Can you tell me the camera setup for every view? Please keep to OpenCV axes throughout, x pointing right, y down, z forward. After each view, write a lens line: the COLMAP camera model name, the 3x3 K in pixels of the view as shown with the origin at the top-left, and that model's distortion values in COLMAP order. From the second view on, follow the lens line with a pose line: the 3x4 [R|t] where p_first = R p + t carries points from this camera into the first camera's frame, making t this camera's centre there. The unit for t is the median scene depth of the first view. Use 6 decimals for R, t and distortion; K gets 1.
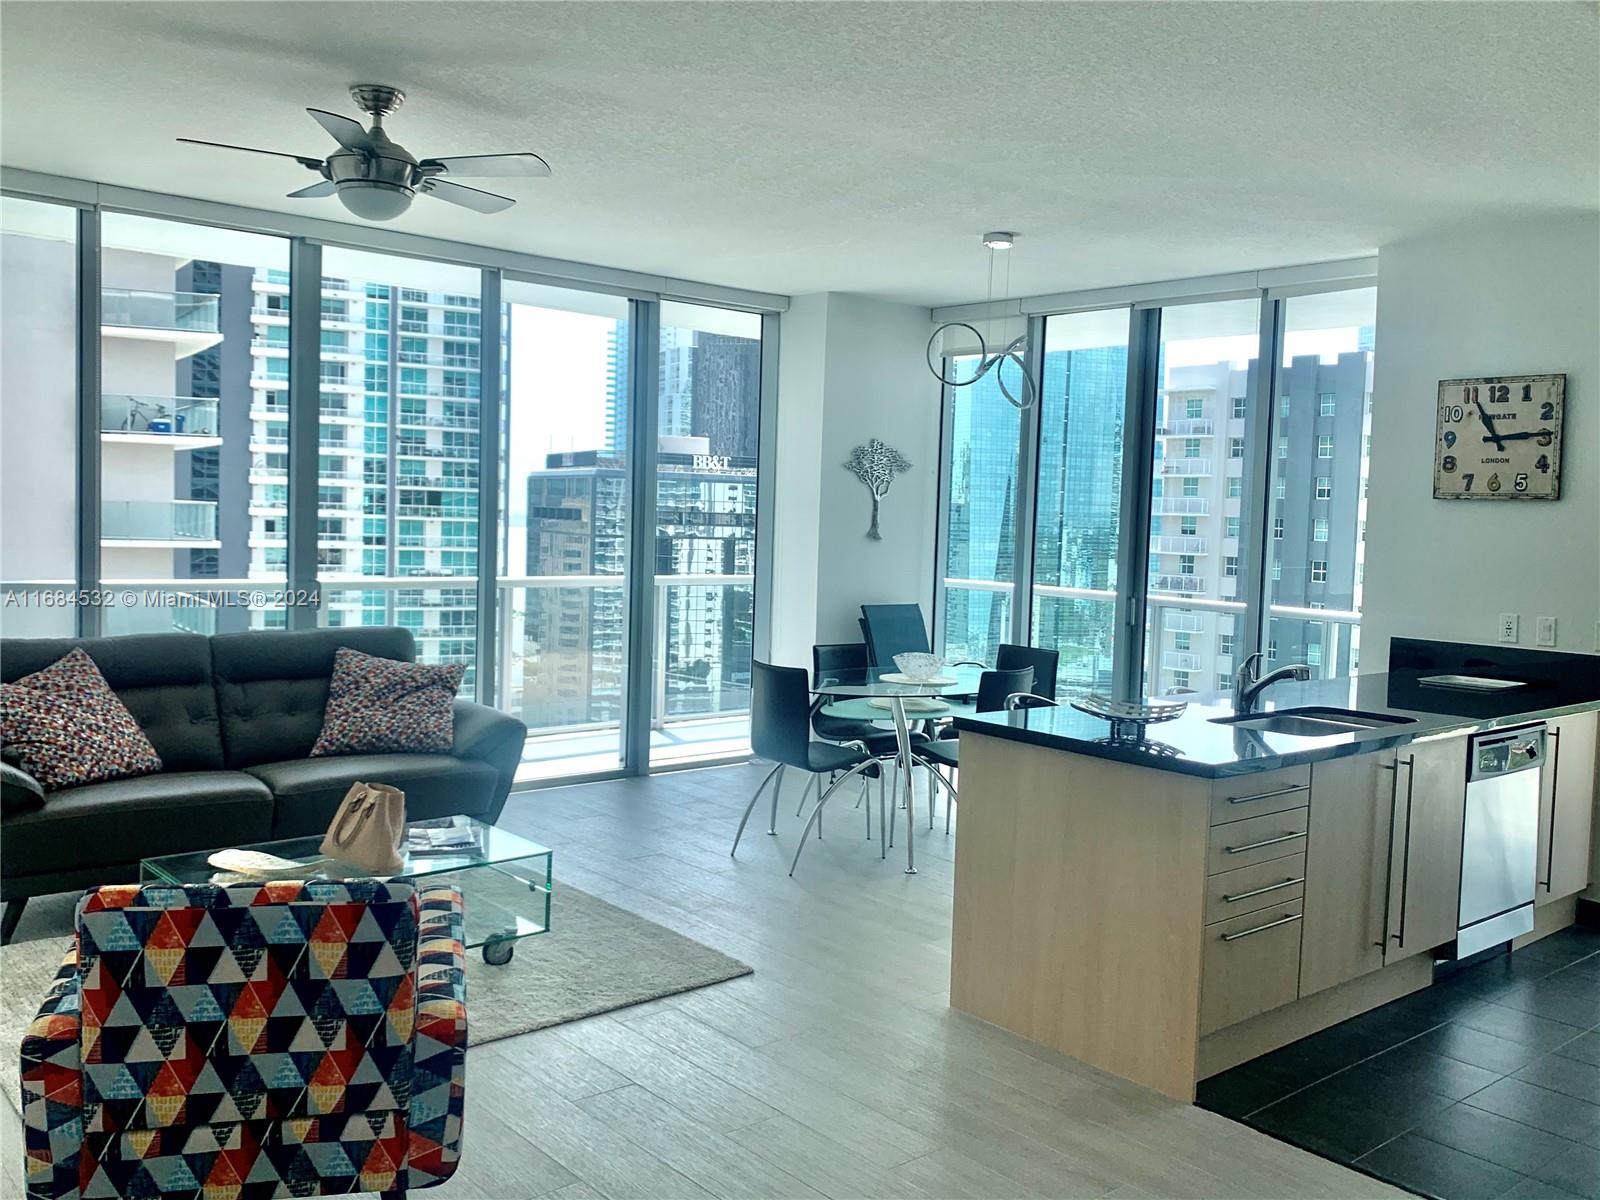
lens RADIAL K [[1368.4, 0, 790.5], [0, 1368.4, 588.9], [0, 0, 1]] dist [0.107003, -0.304380]
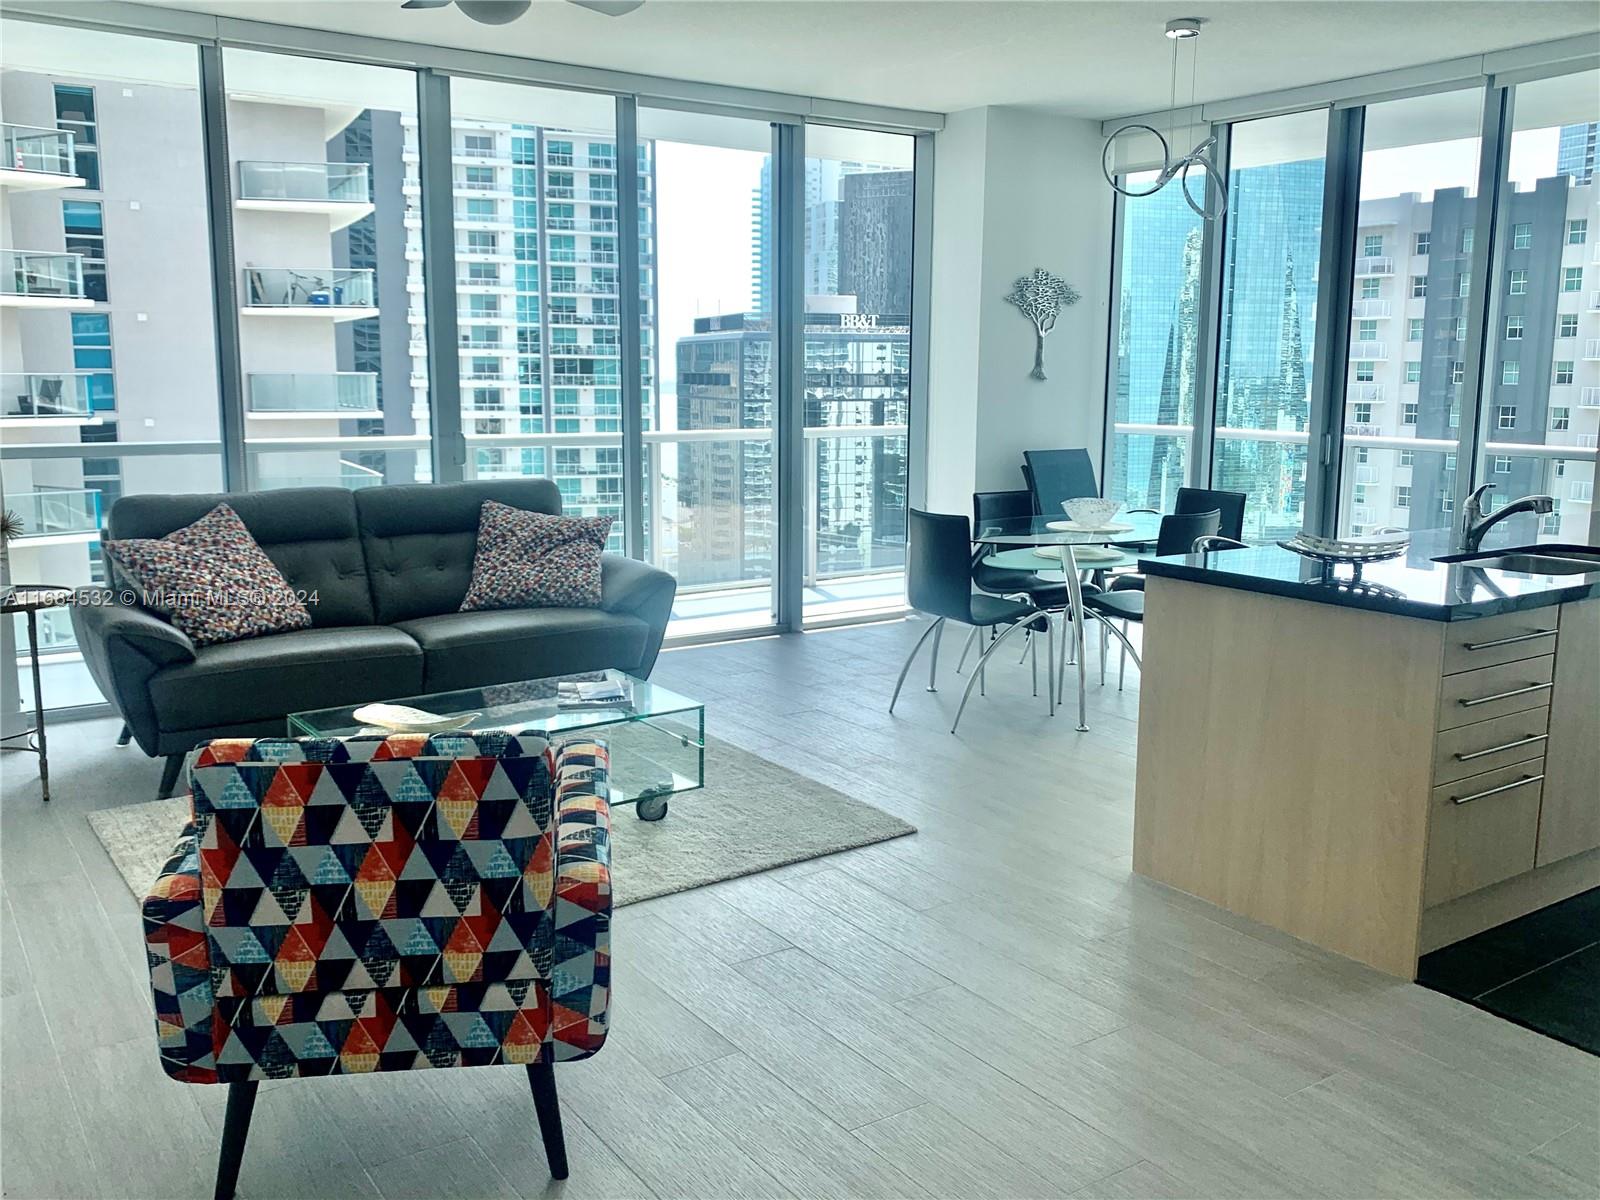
lens RADIAL K [[1368.4, 0, 790.5], [0, 1368.4, 588.9], [0, 0, 1]] dist [0.107003, -0.304380]
pose [[0.993880, -0.009308, -0.110071, -0.006532], [0.020251, 0.994909, 0.098717, 0.014032], [0.108592, -0.100342, 0.989009, 0.060306]]
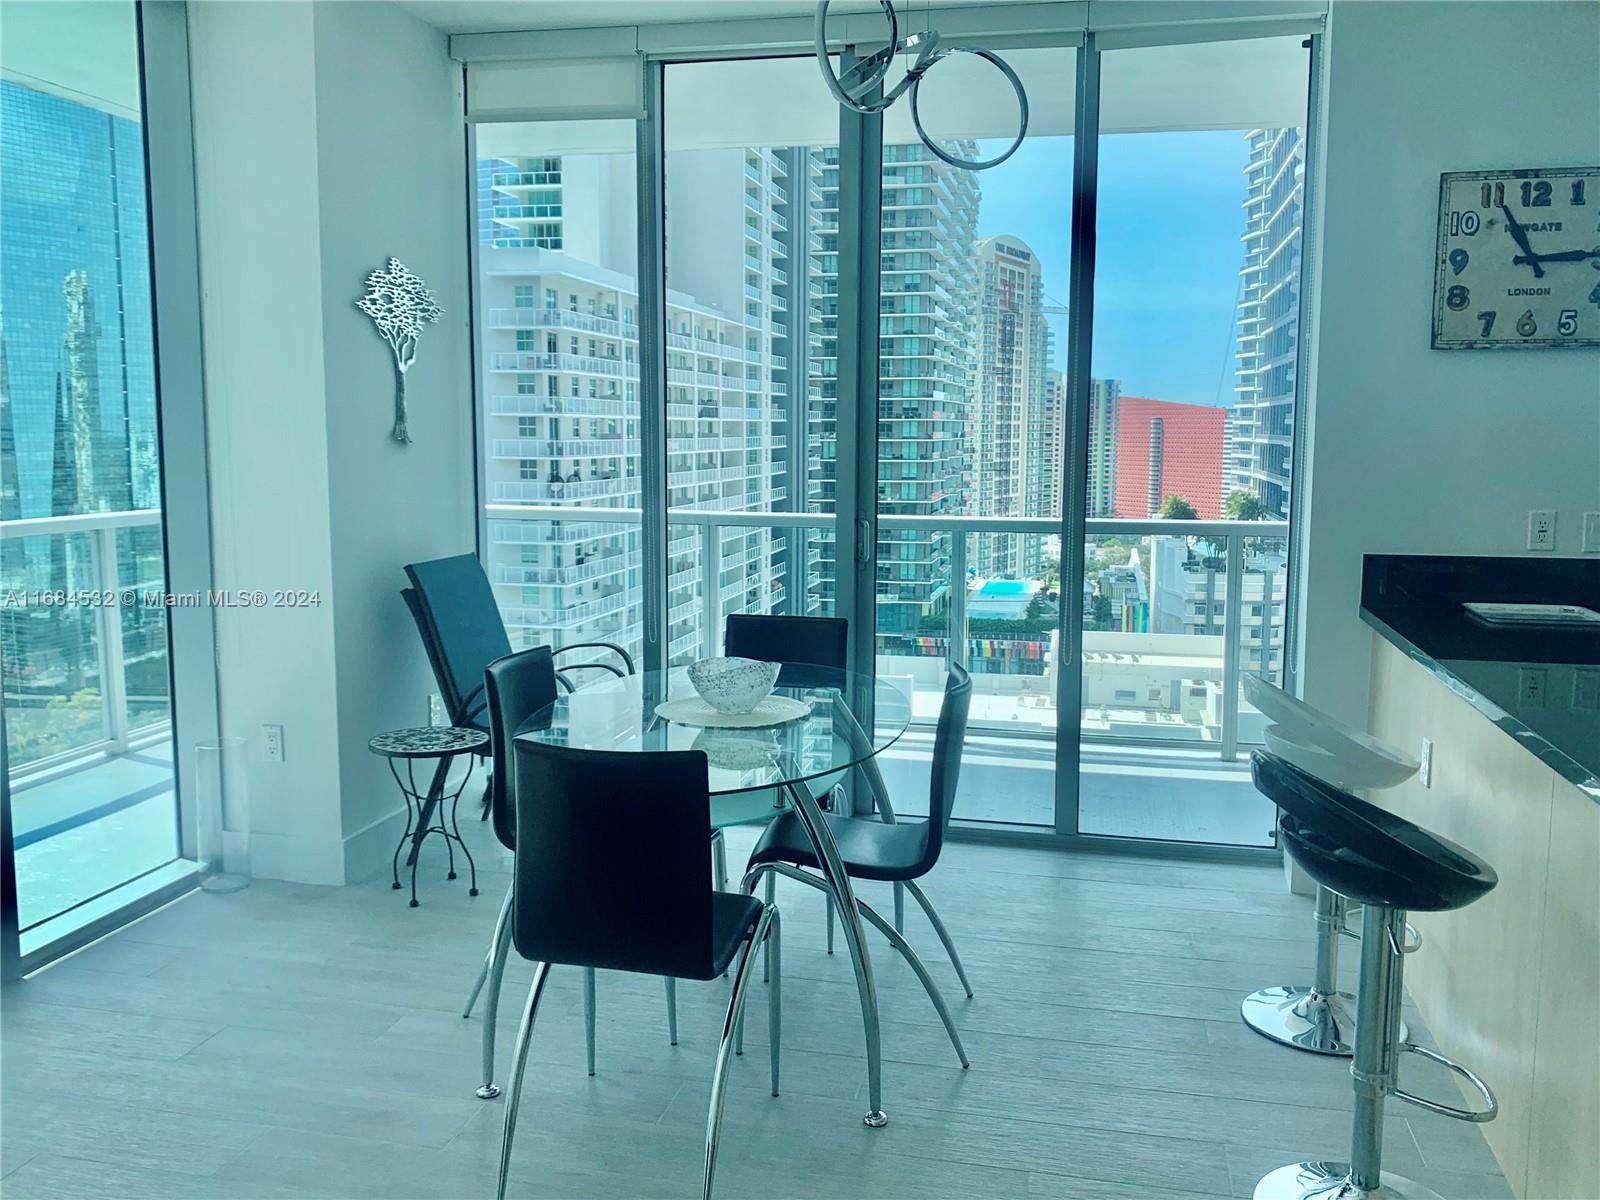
lens RADIAL K [[1378.3, 0, 800.0], [0, 1378.3, 600.0], [0, 0, 1]] dist [-0.002020, -0.005531]
pose [[0.795504, -0.105131, 0.596759, -0.211302], [0.056459, 0.993410, 0.099747, -0.027977], [-0.603313, -0.045657, 0.796197, 0.650371]]
